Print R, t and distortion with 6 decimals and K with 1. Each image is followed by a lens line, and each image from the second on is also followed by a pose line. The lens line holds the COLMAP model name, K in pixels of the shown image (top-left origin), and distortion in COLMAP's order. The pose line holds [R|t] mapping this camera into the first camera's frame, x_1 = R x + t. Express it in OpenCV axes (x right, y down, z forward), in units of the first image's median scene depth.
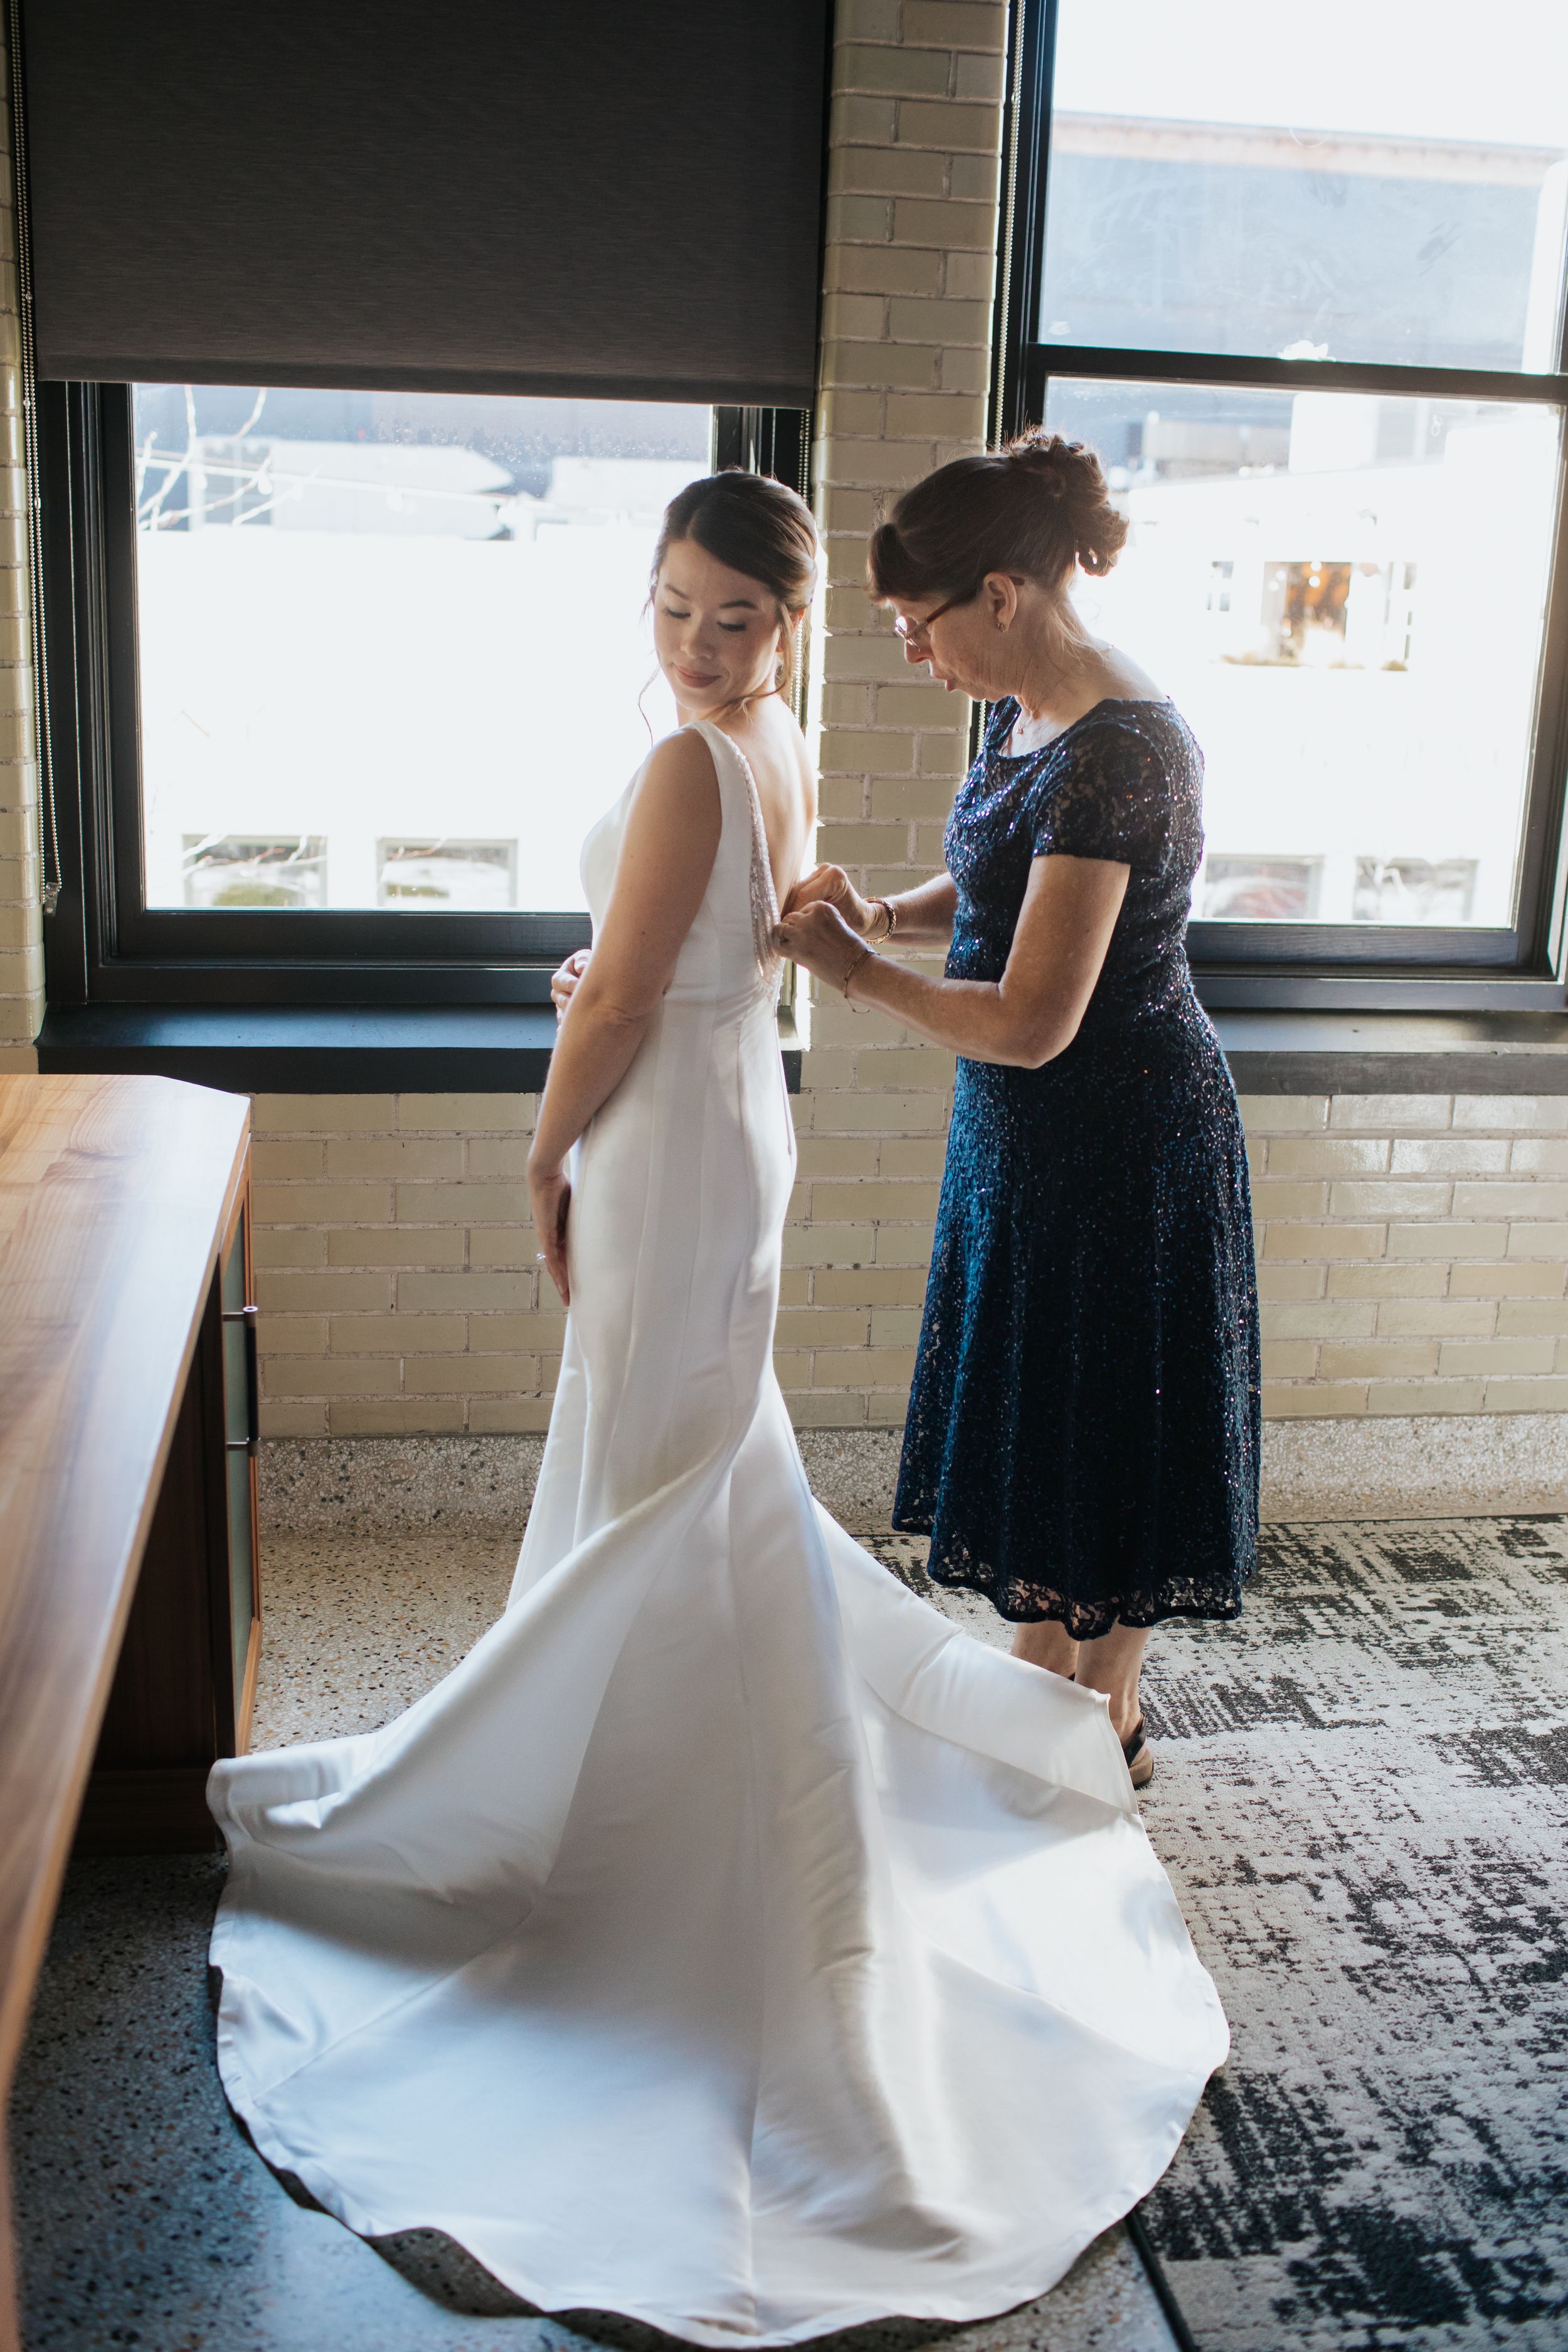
lens RADIAL K [[2578.3, 0, 792.0], [0, 2578.3, 1160.8], [0, 0, 1]] dist [-0.025866, 0.000000]
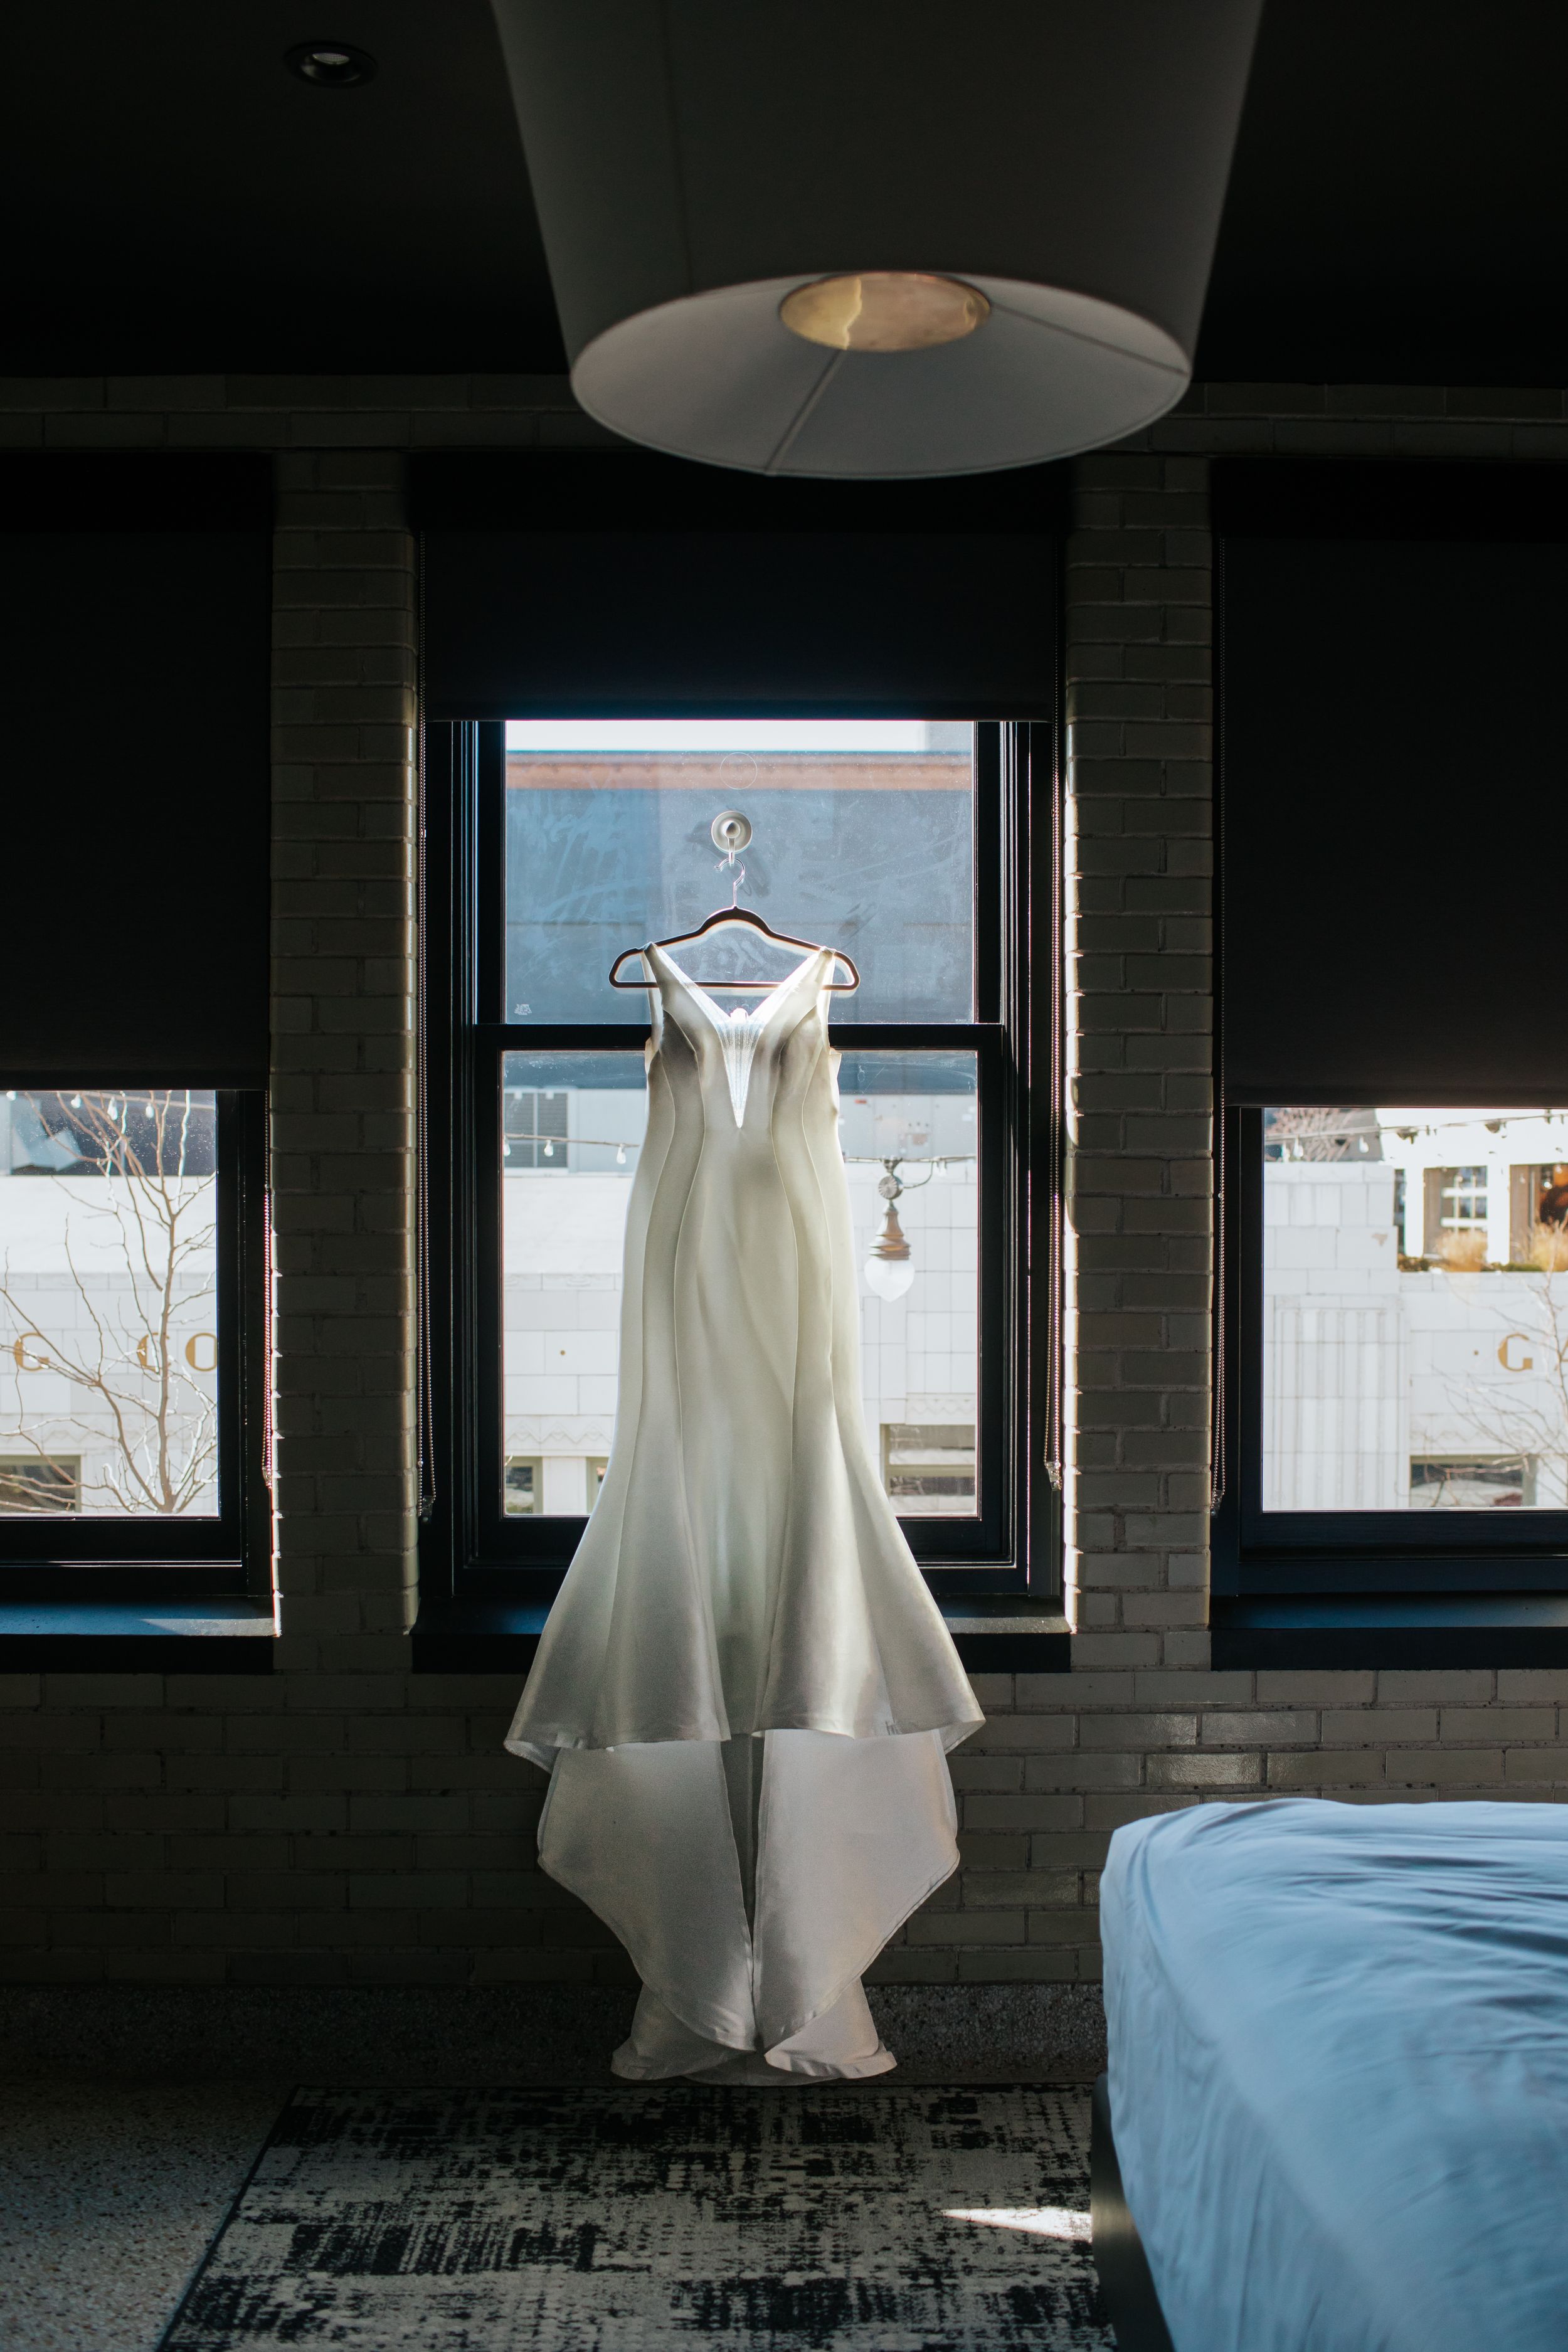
lens RADIAL K [[2578.3, 0, 773.6], [0, 2578.3, 1179.9], [0, 0, 1]] dist [-0.025866, 0.000000]
pose [[0.987100, -0.035954, -0.156013, 0.416200], [0.000031, 0.974501, -0.224382, 0.016350], [0.160102, 0.221483, 0.961932, -0.099552]]
